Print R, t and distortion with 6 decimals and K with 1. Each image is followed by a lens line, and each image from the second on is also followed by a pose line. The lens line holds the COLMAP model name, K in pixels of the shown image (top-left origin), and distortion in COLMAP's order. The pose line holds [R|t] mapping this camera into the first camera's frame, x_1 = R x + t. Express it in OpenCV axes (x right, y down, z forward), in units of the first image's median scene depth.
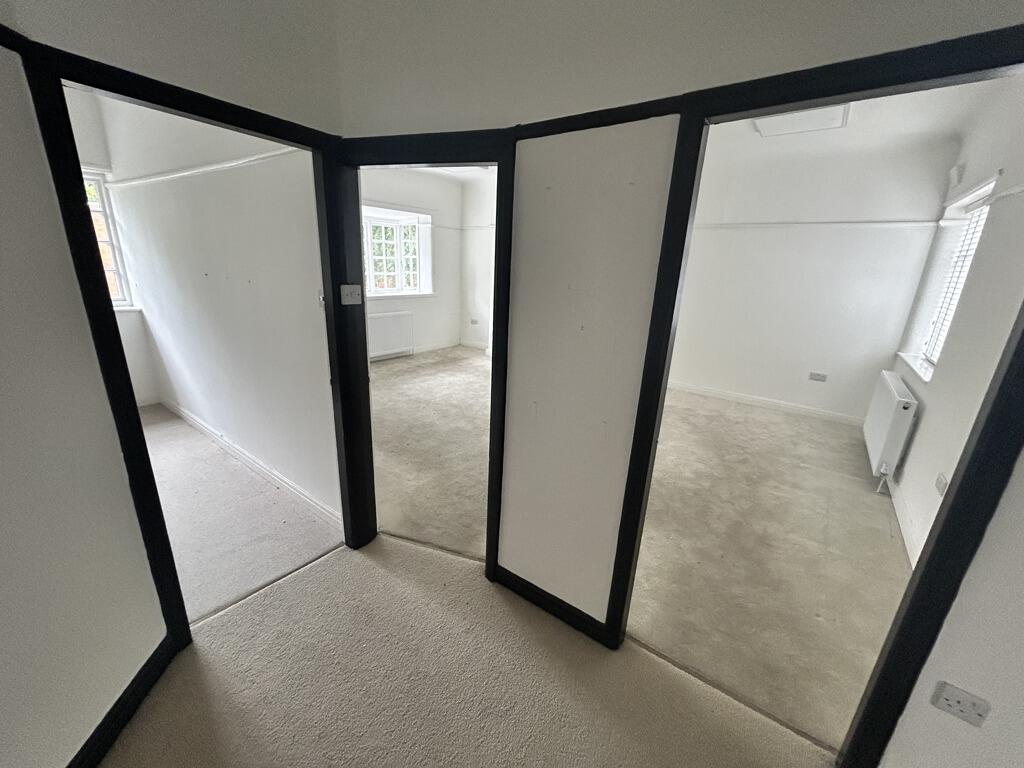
lens RADIAL K [[408.3, 0, 507.1], [0, 408.3, 382.3], [0, 0, 1]] dist [-0.001558, -0.000111]
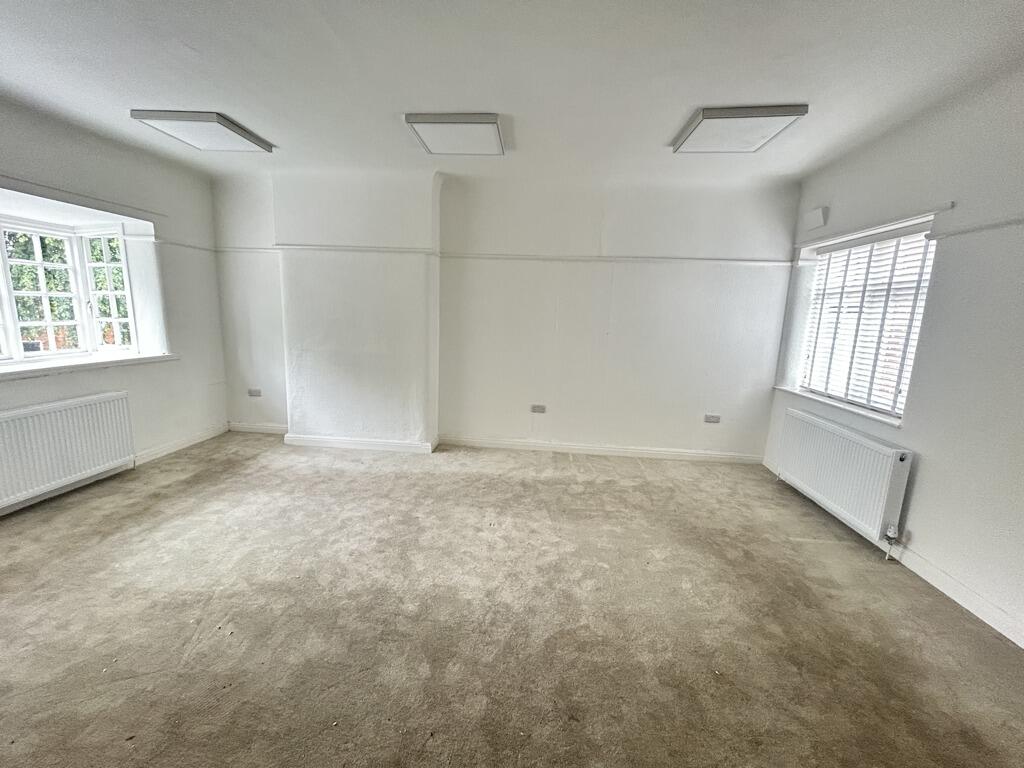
lens RADIAL K [[408.3, 0, 507.1], [0, 408.3, 382.3], [0, 0, 1]] dist [-0.001558, -0.000111]
pose [[0.850285, -0.102420, 0.516260, -0.098733], [0.151515, 0.986993, -0.053738, -0.096666], [-0.504042, 0.123913, 0.854744, 0.344640]]
